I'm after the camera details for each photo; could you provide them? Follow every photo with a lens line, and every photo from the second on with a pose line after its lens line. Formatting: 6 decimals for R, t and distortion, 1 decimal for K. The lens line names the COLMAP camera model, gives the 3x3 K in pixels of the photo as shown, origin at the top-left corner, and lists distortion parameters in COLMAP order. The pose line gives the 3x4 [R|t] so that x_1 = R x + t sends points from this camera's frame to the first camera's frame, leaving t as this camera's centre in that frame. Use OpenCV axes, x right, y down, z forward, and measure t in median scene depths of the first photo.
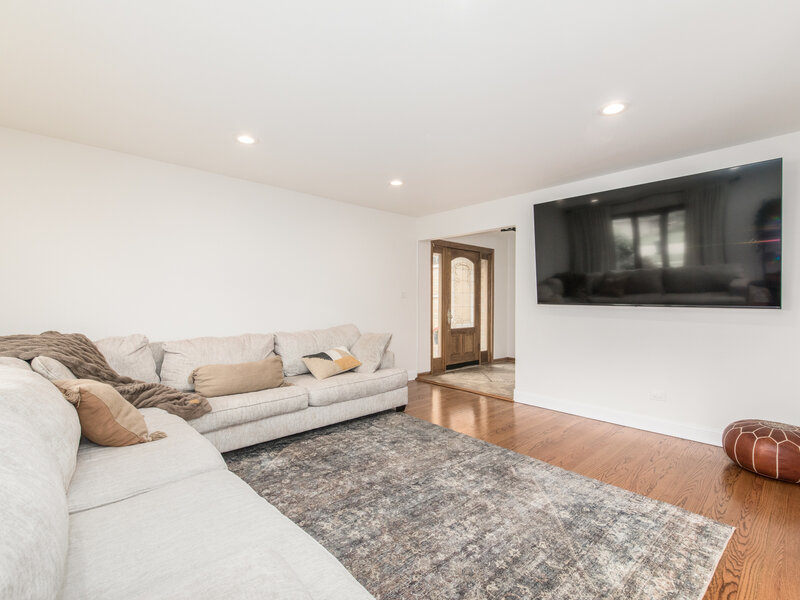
lens RADIAL K [[385.4, 0, 400.0], [0, 385.4, 300.0], [0, 0, 1]] dist [0.000250, 0.000005]
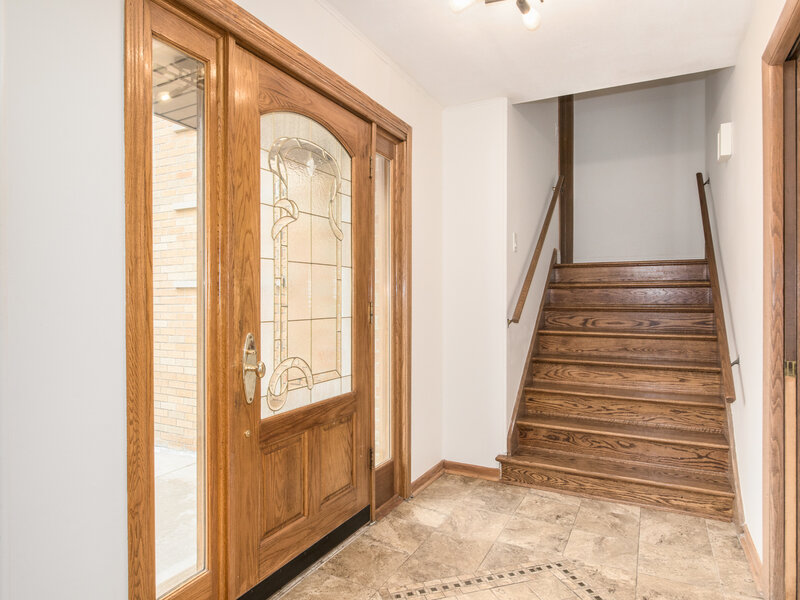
lens RADIAL K [[488.6, 0, 400.0], [0, 488.6, 300.0], [0, 0, 1]] dist [-0.001443, -0.000100]
pose [[0.941708, -0.008586, 0.336323, 0.107595], [0.006013, 0.999944, 0.008691, 0.001427], [-0.336379, -0.006163, 0.941707, 0.665203]]
